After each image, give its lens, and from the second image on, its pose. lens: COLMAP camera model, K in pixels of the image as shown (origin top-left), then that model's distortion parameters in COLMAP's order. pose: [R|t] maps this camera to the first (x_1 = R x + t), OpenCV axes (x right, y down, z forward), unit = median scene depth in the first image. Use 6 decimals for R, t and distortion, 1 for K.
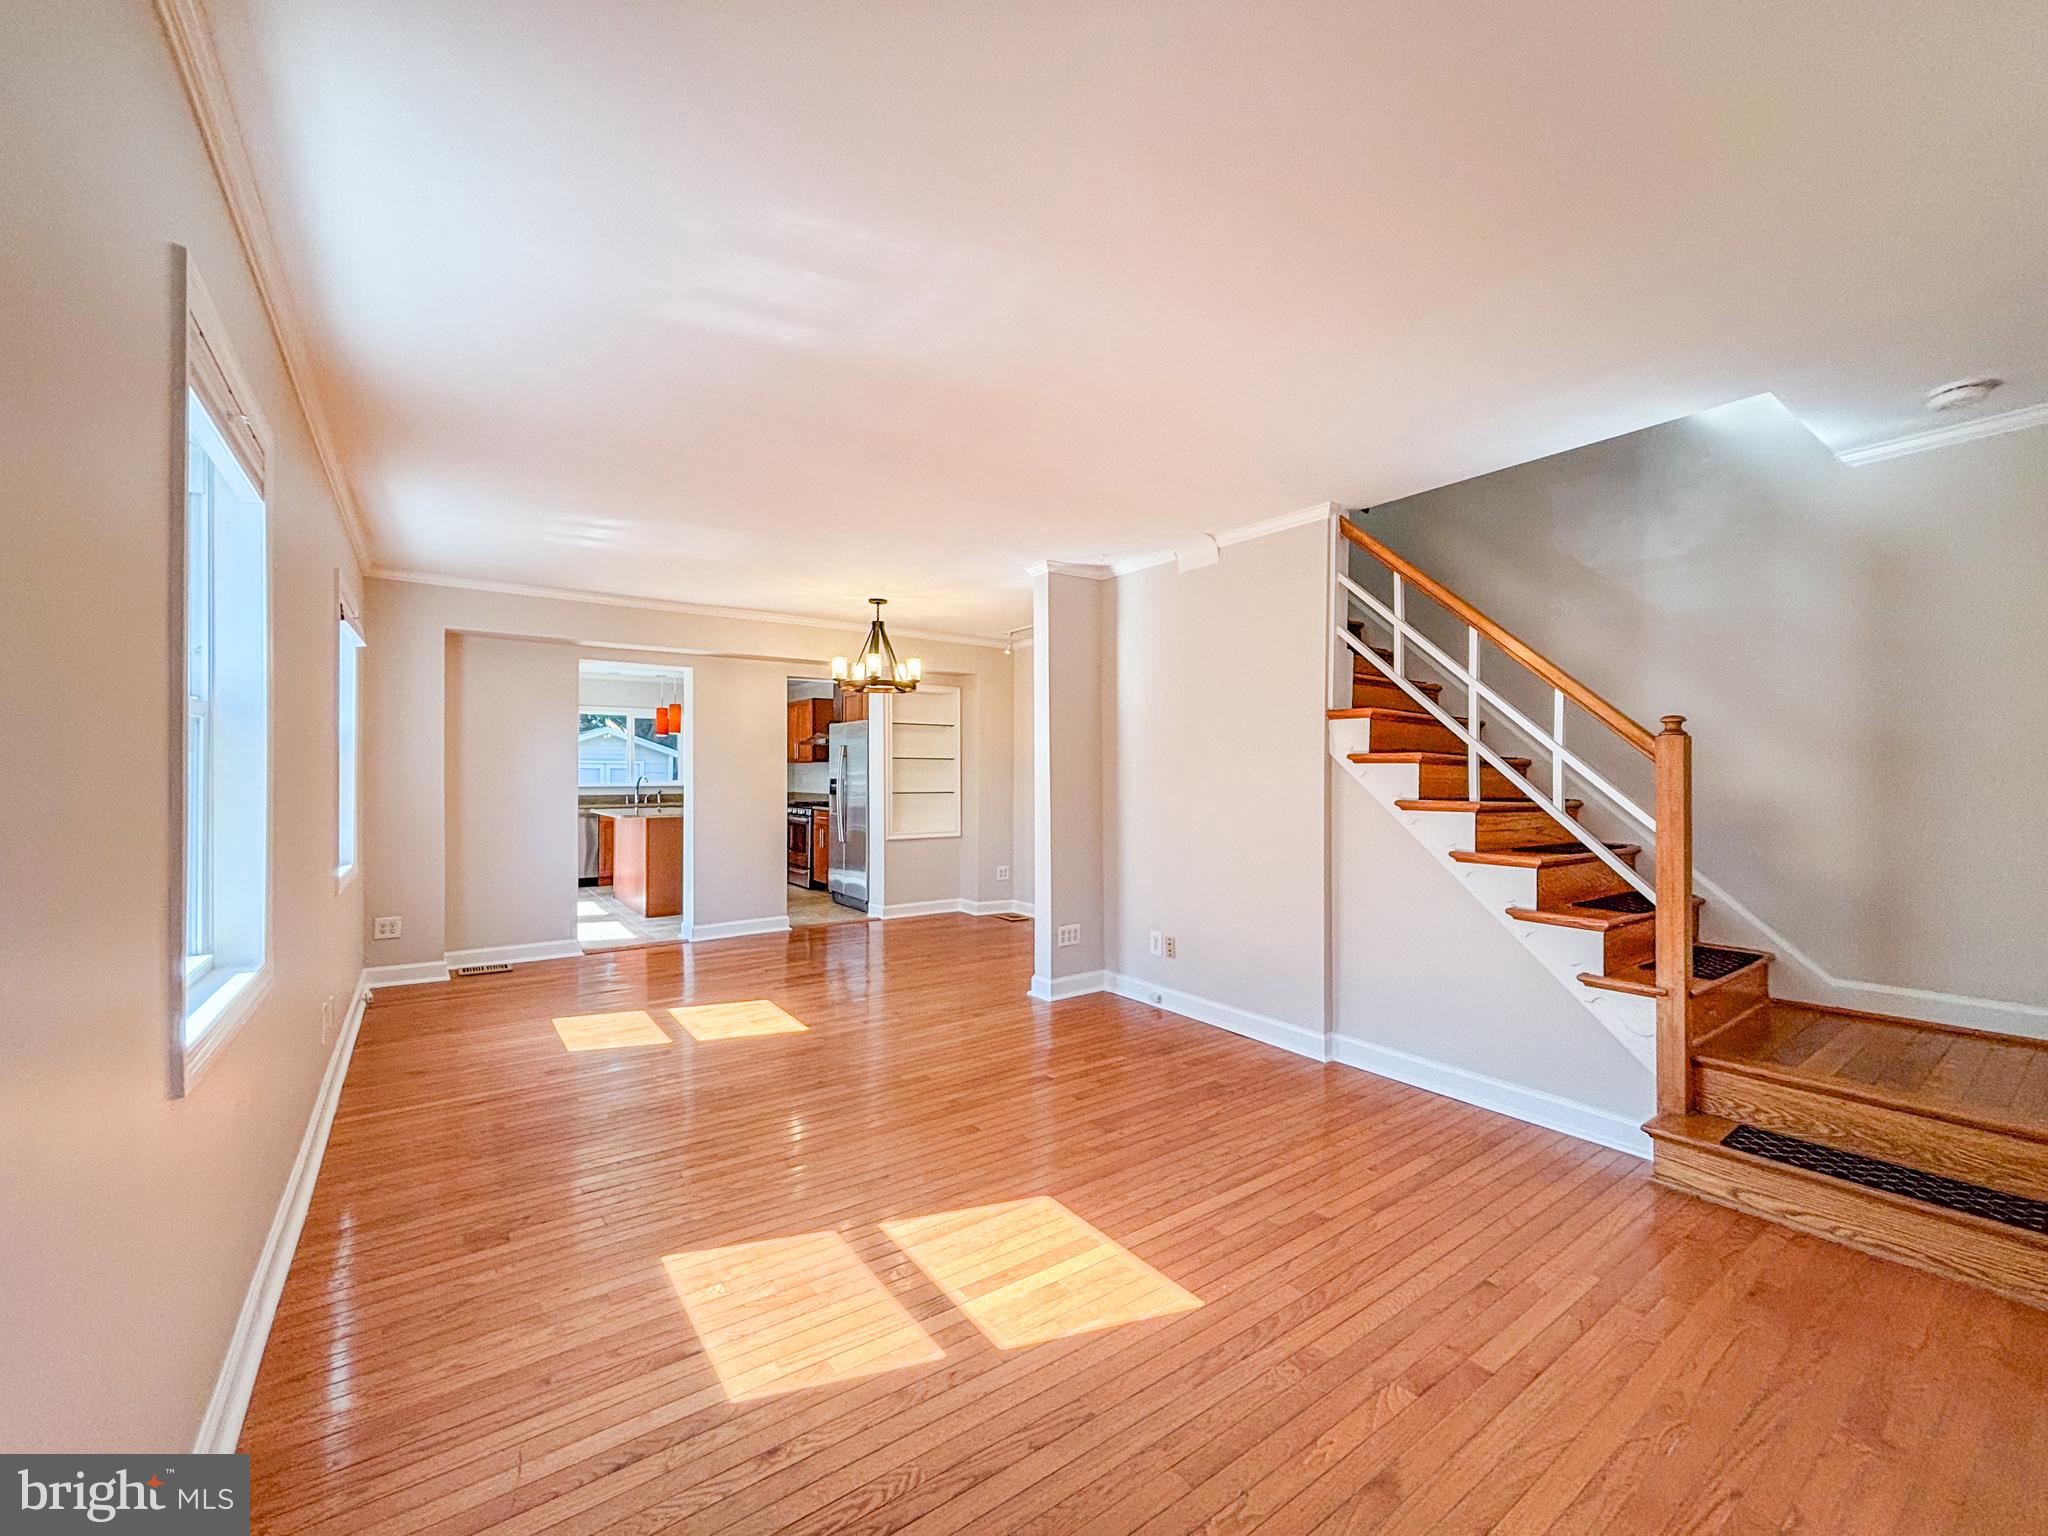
lens RADIAL K [[829.7, 0, 1023.3], [0, 829.7, 770.6], [0, 0, 1]] dist [0.003374, -0.000301]
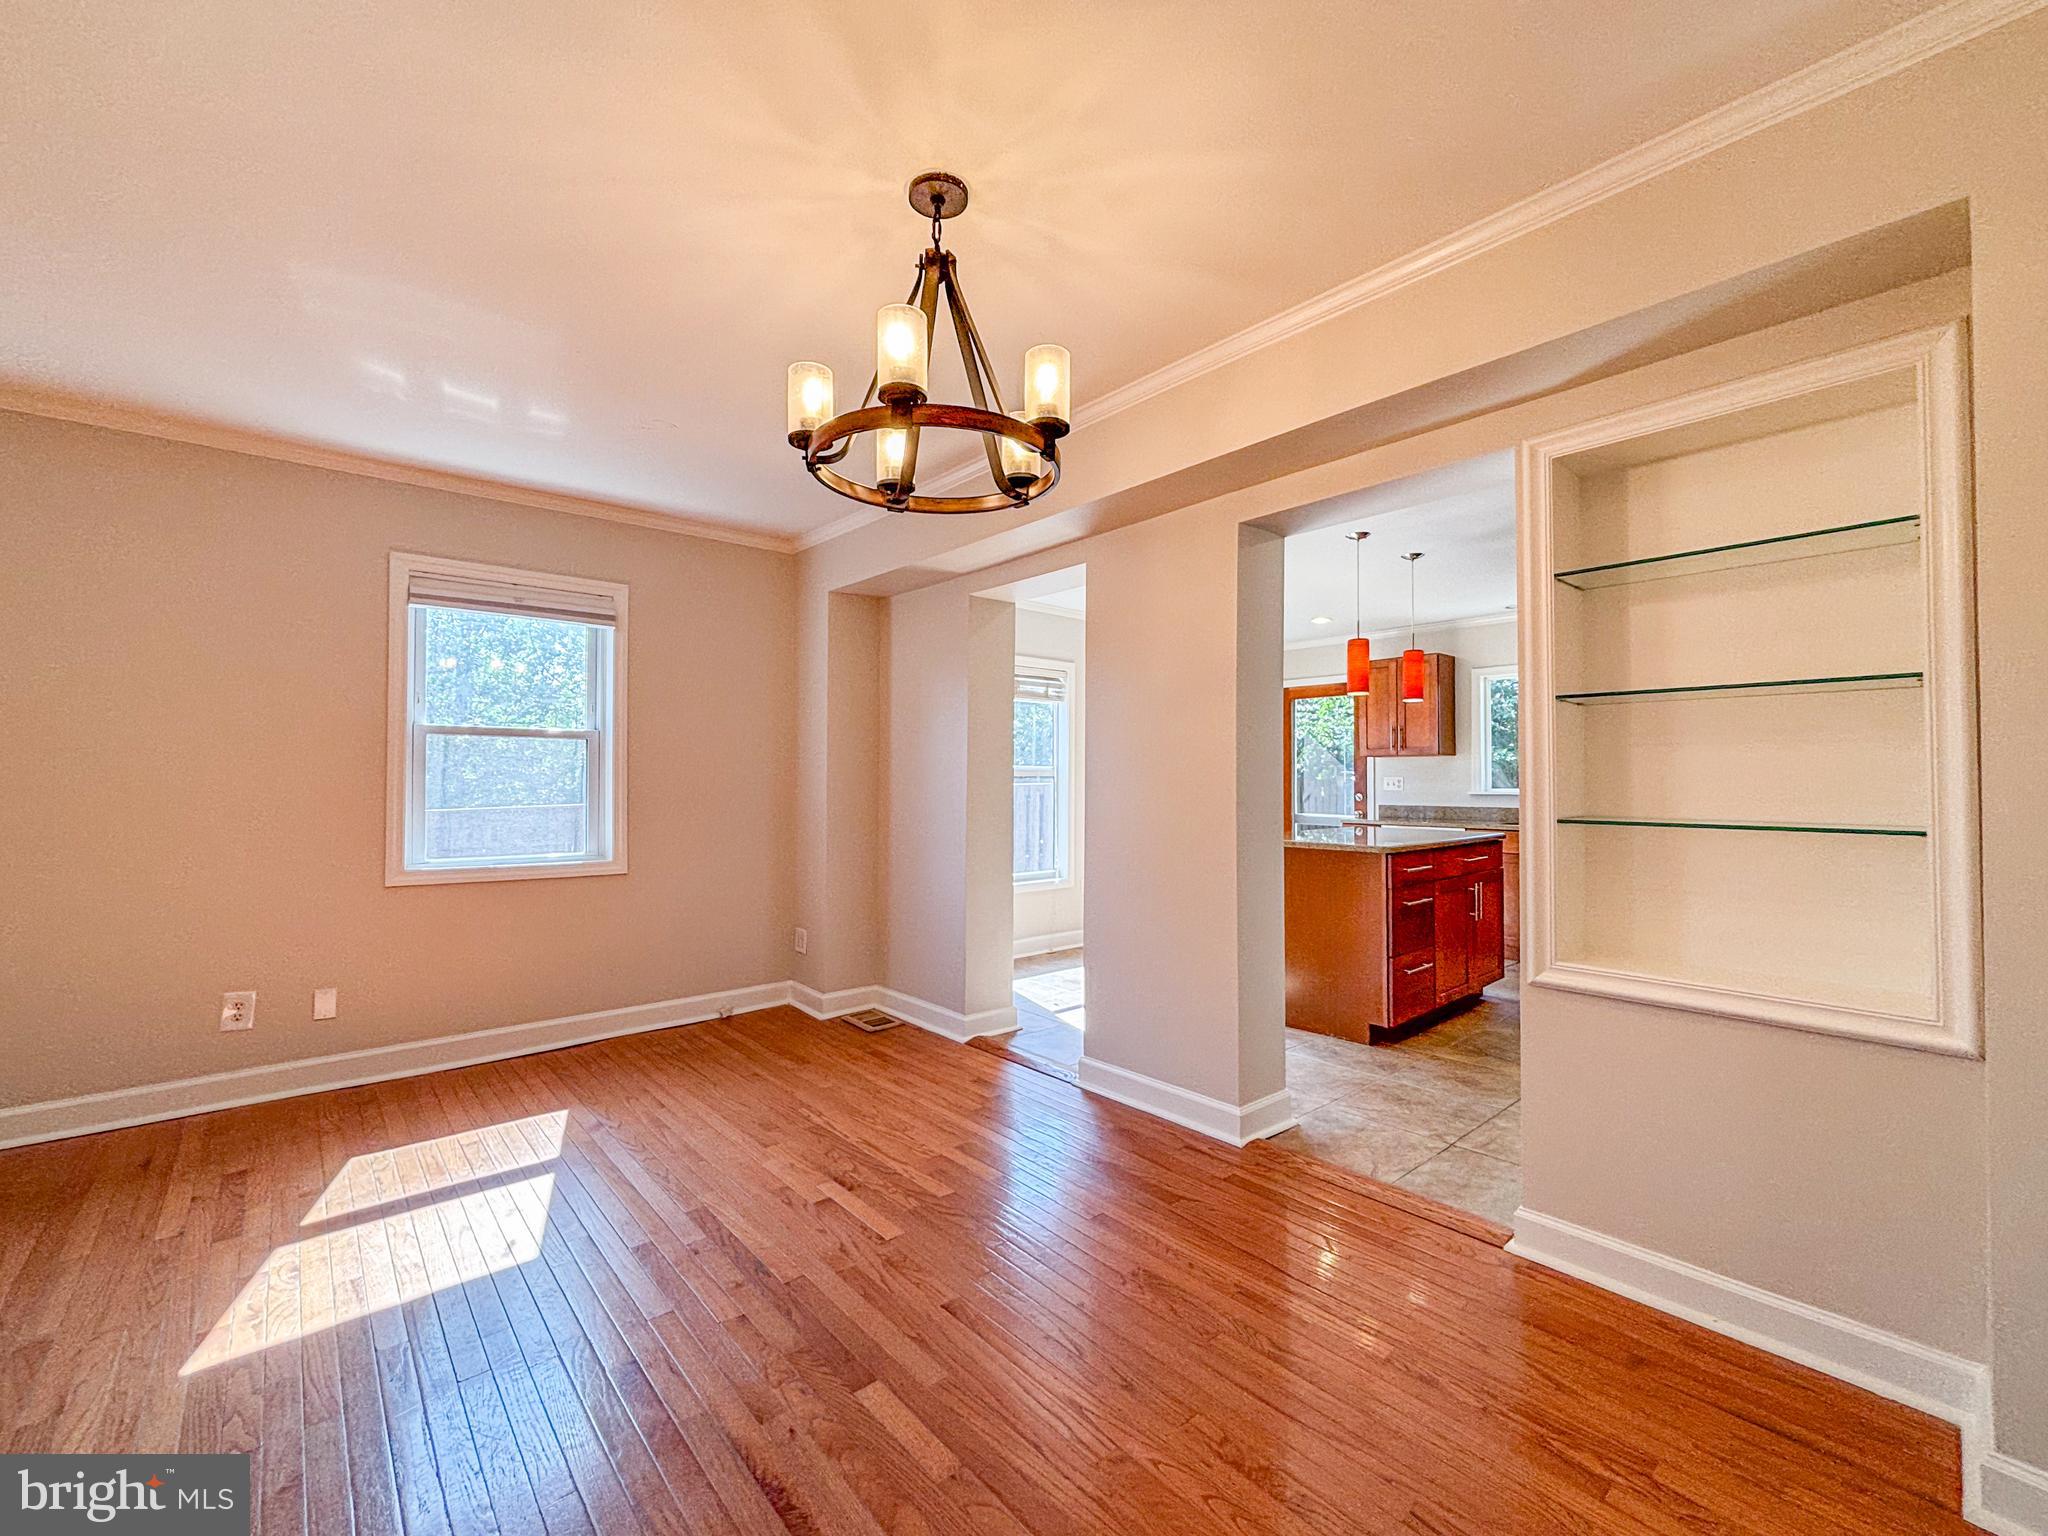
lens RADIAL K [[847.0, 0, 1025.4], [0, 847.0, 769.2], [0, 0, 1]] dist [-0.003277, 0.000181]
pose [[0.099643, -0.016523, -0.994886, 0.168936], [0.002781, 0.999863, -0.016328, 0.021715], [0.995019, -0.001140, 0.099675, 1.188041]]
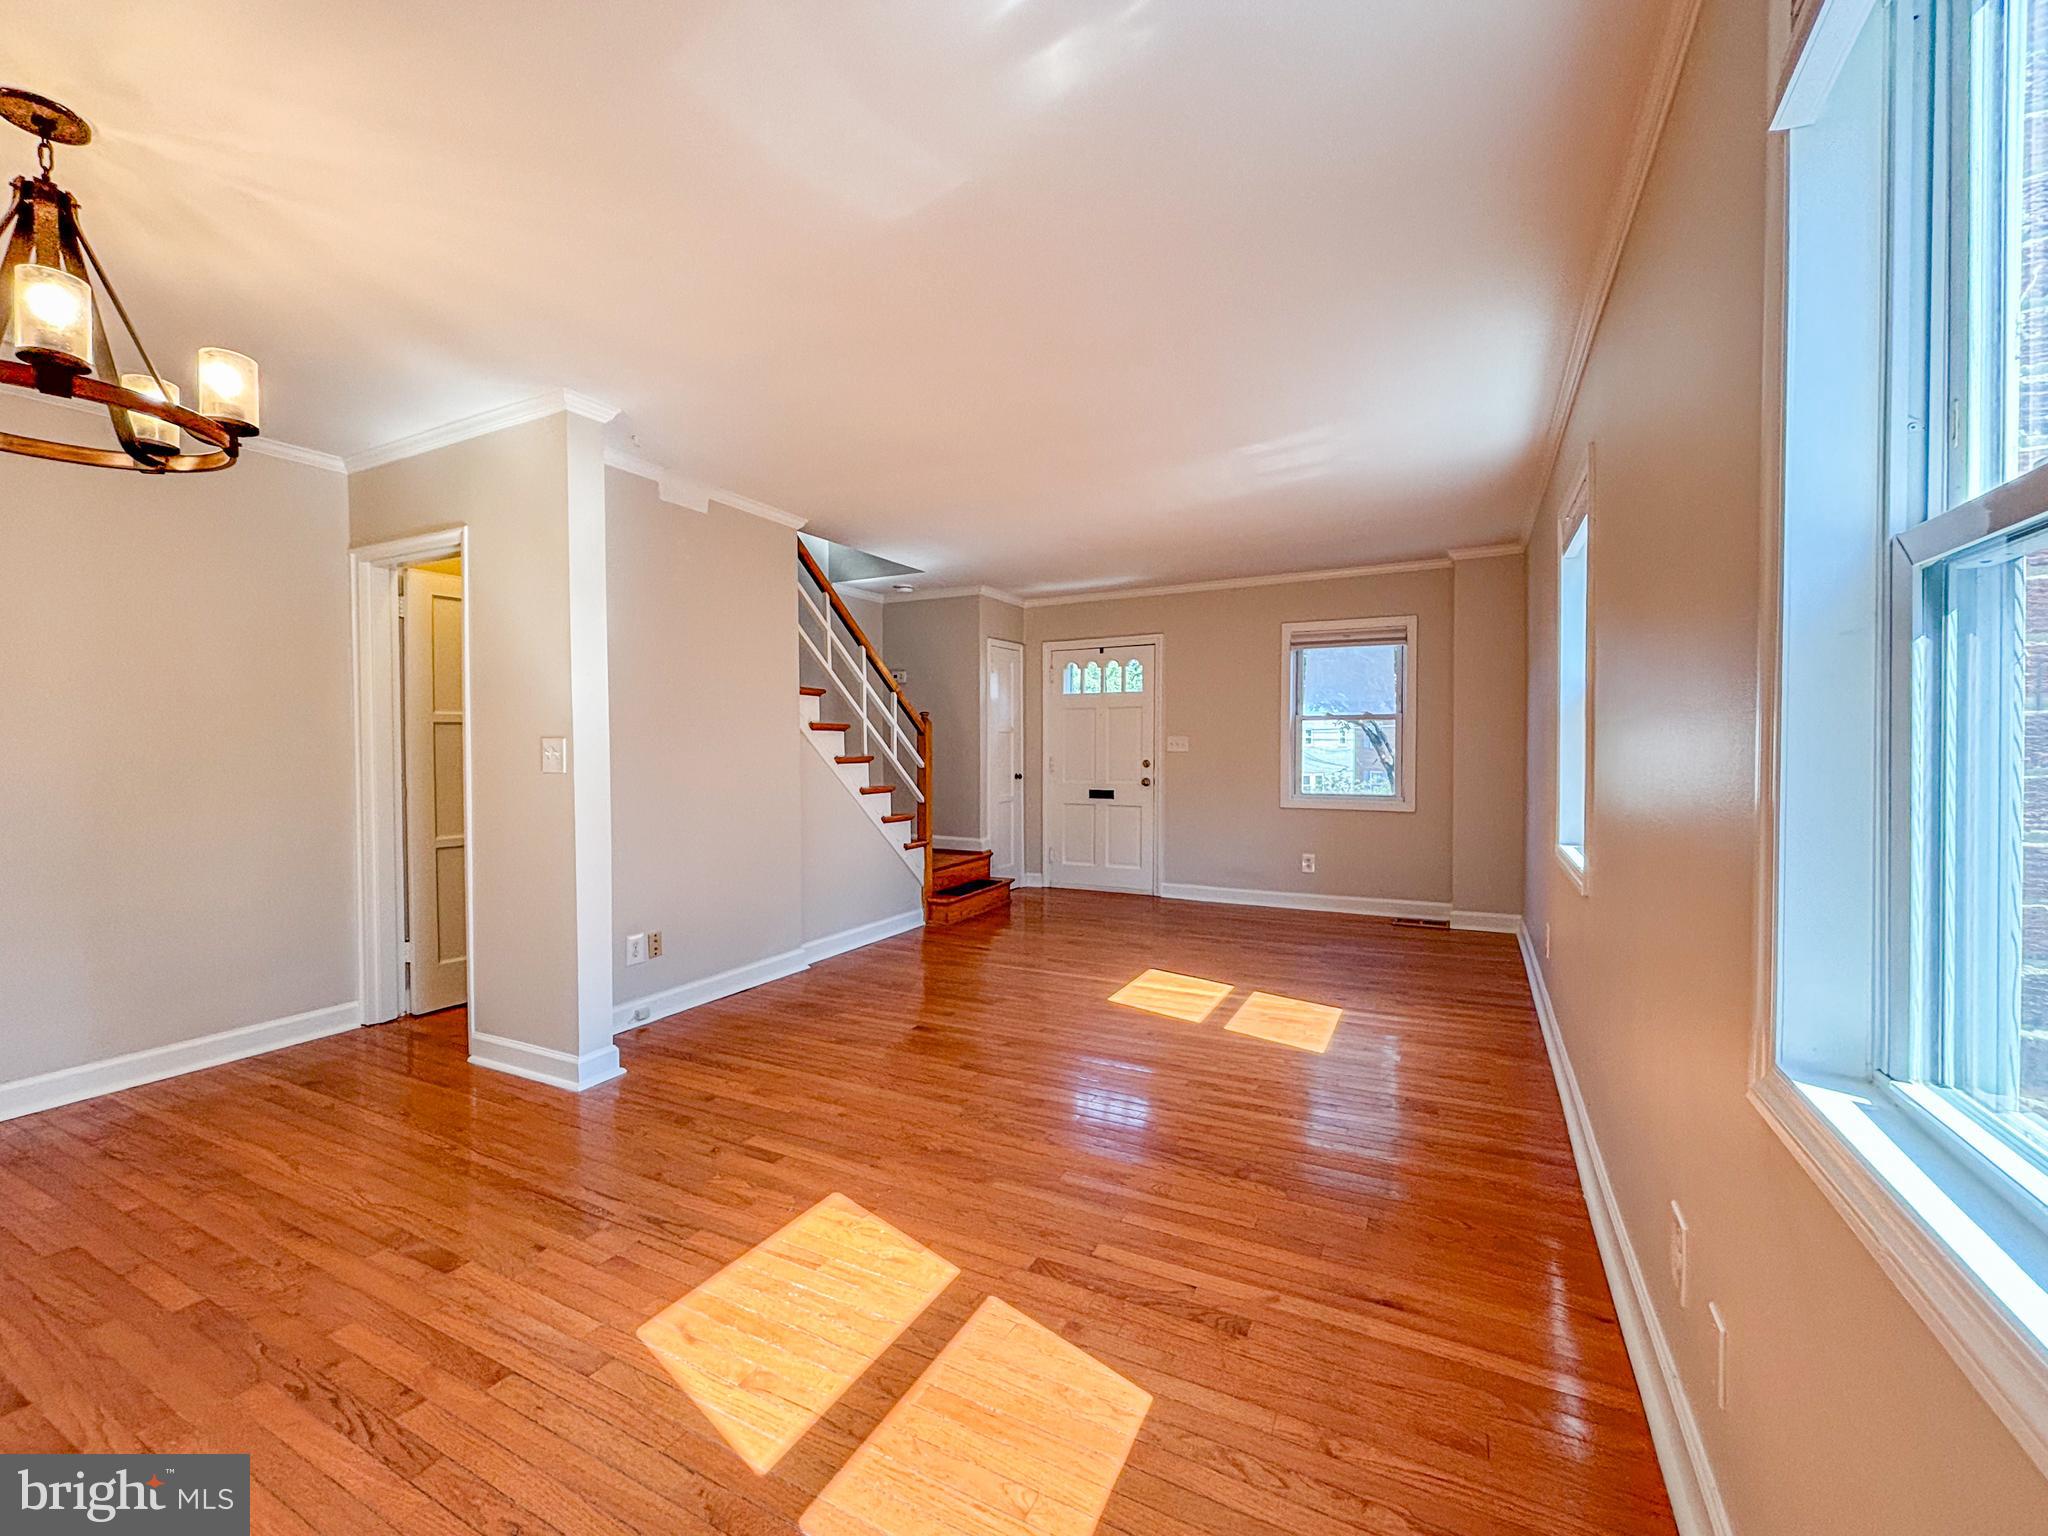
lens RADIAL K [[847.0, 0, 1025.4], [0, 847.0, 769.2], [0, 0, 1]] dist [-0.003277, 0.000181]
pose [[-0.460691, -0.019329, 0.887350, -0.700984], [0.004463, 0.999700, 0.024093, 0.016221], [-0.887549, 0.015060, -0.460466, 0.991961]]
